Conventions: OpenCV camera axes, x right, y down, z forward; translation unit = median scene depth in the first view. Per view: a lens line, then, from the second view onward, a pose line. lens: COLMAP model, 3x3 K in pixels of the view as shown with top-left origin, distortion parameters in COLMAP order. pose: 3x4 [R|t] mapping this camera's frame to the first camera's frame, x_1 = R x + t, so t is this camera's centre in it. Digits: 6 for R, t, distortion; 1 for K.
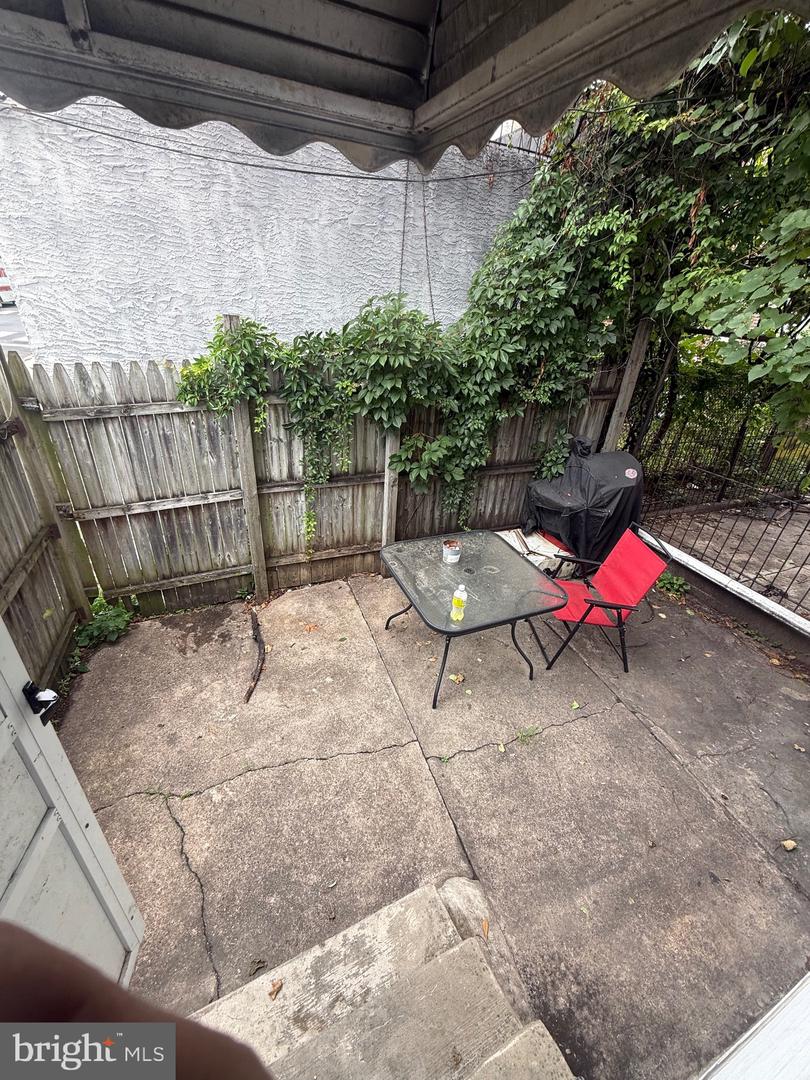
lens RADIAL K [[429.2, 0, 405.4], [0, 429.2, 535.7], [0, 0, 1]] dist [0.003680, 0.000312]
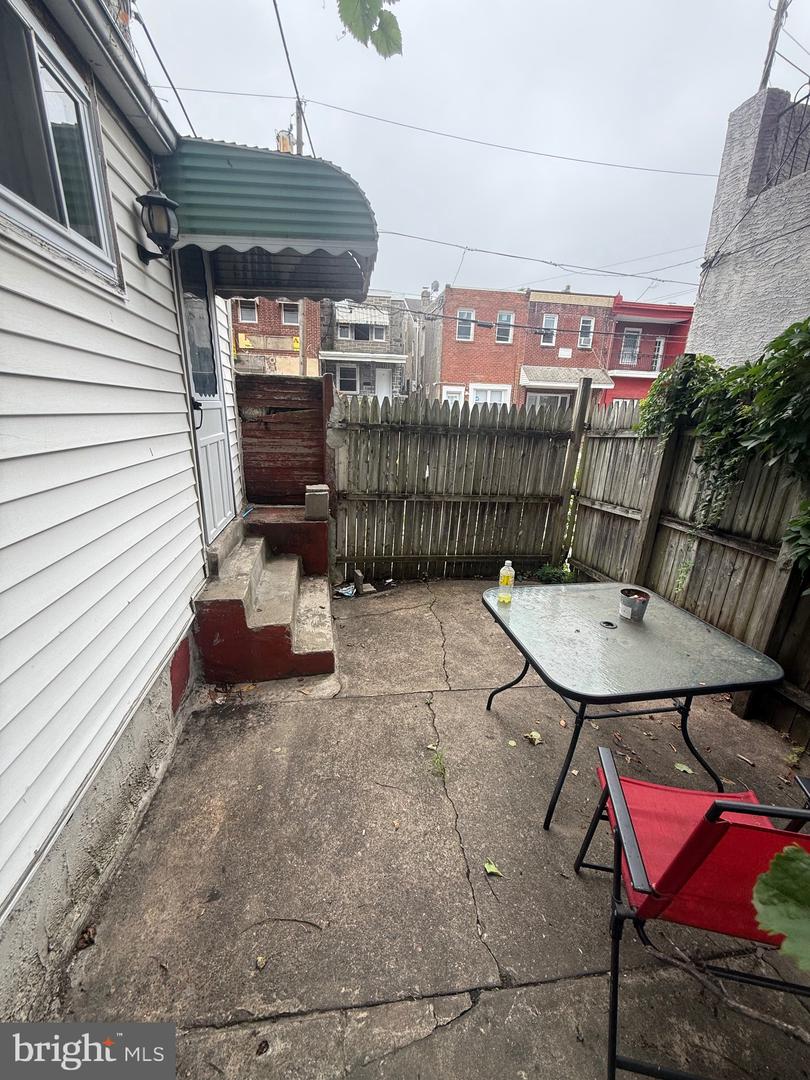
lens RADIAL K [[429.2, 0, 407.0], [0, 429.2, 536.6], [0, 0, 1]] dist [0.003680, 0.000312]
pose [[-0.236595, 0.188612, -0.953126, 0.866750], [-0.509252, 0.811363, 0.286971, -0.068093], [0.827457, 0.553277, -0.095913, 0.706183]]
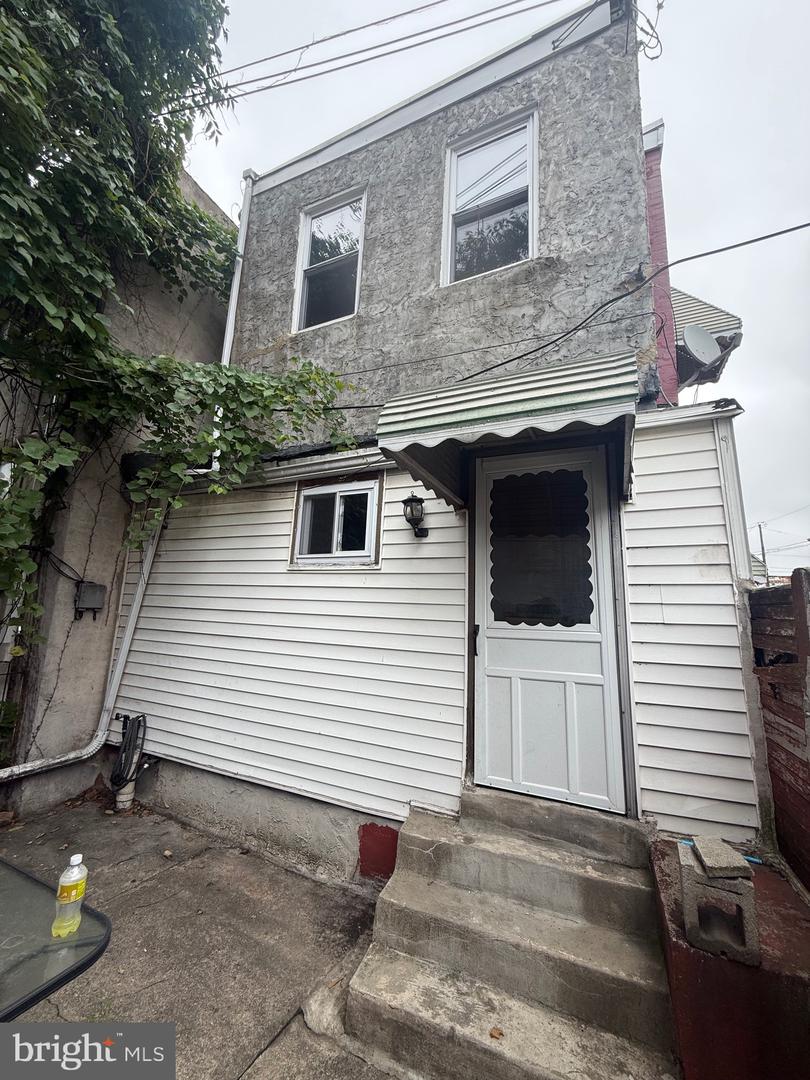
lens RADIAL K [[429.2, 0, 401.5], [0, 429.2, 539.3], [0, 0, 1]] dist [0.003680, 0.000312]
pose [[-0.652349, 0.022486, 0.757585, -0.518204], [0.286969, 0.932470, 0.219430, -0.245348], [-0.701491, 0.360548, -0.614749, 0.717696]]
